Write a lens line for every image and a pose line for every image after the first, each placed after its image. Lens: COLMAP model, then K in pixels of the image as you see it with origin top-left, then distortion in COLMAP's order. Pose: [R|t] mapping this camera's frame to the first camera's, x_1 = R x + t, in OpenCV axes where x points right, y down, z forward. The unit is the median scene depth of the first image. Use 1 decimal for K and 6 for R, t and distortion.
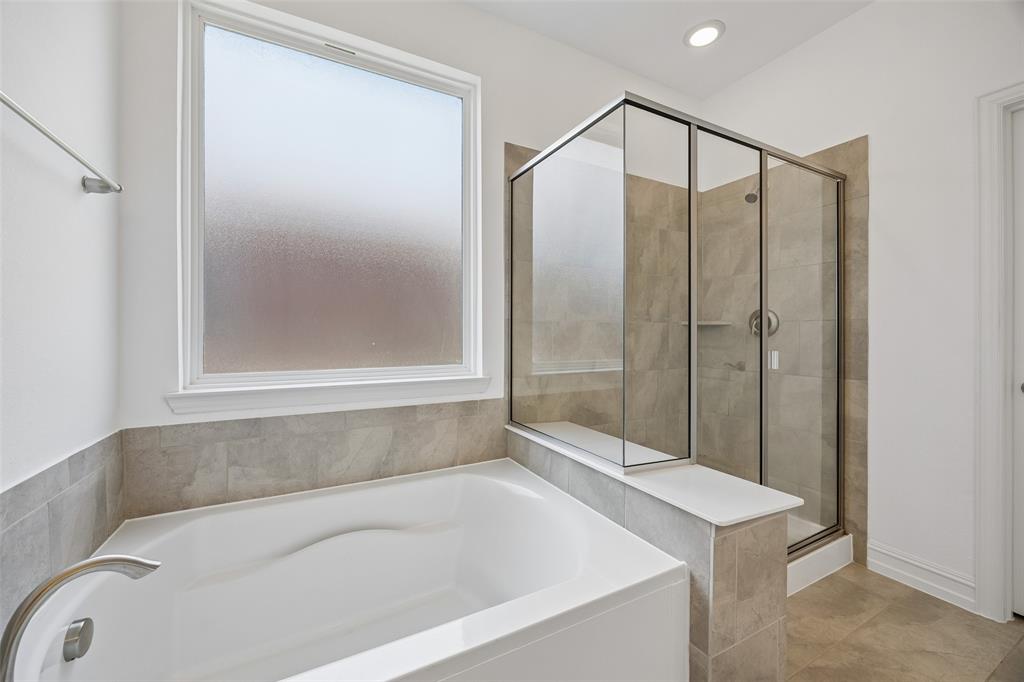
lens RADIAL K [[395.3, 0, 506.3], [0, 395.3, 333.2], [0, 0, 1]] dist [-0.000272, -0.000234]
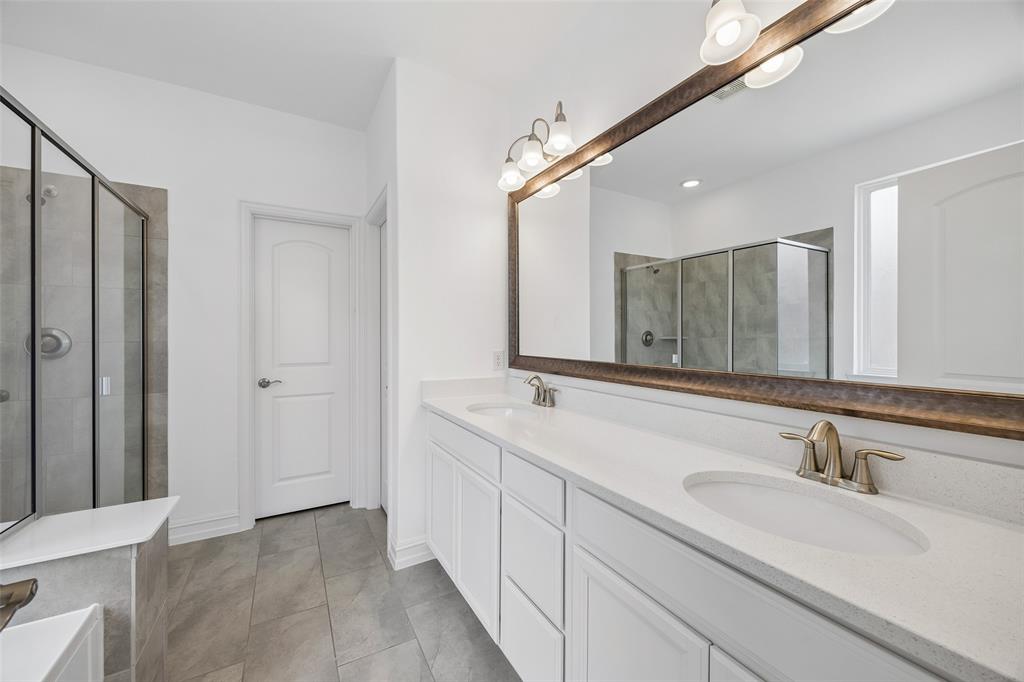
lens RADIAL K [[395.3, 0, 506.3], [0, 395.3, 333.2], [0, 0, 1]] dist [-0.000272, -0.000234]
pose [[-0.031277, 0.002974, 0.999506, -0.349524], [-0.001702, 0.999994, -0.003028, -0.062211], [-0.999509, -0.001796, -0.031272, -0.003463]]
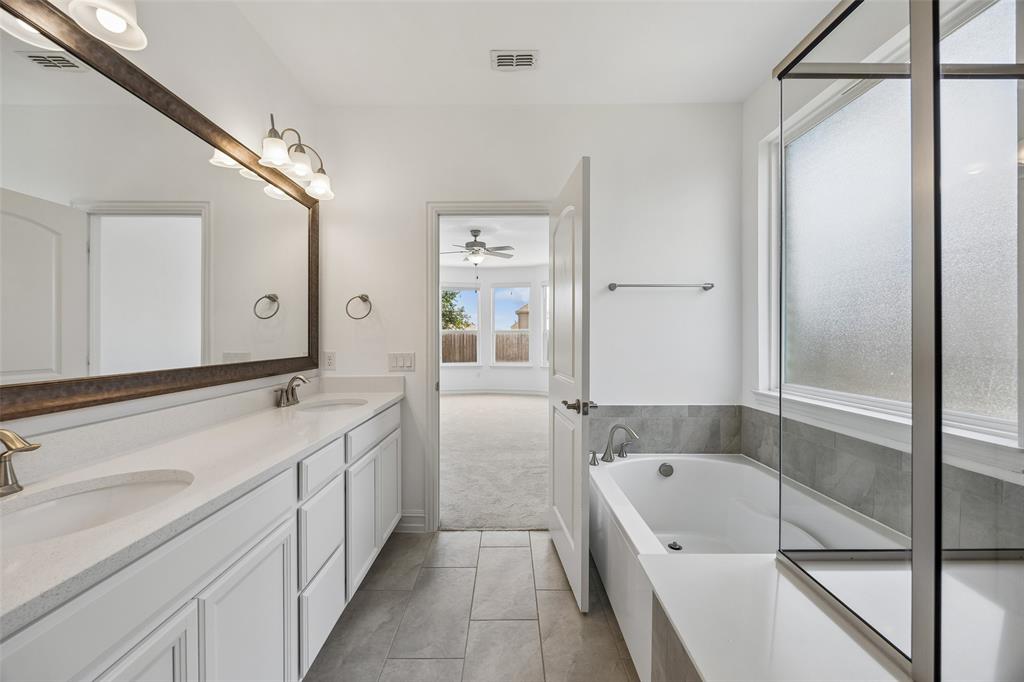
lens RADIAL K [[395.3, 0, 506.3], [0, 395.3, 333.2], [0, 0, 1]] dist [-0.000272, -0.000234]
pose [[-0.467821, -0.011017, -0.883755, 0.859088], [0.002525, 0.999902, -0.013802, -0.056215], [0.883820, -0.008688, -0.467747, 0.617822]]
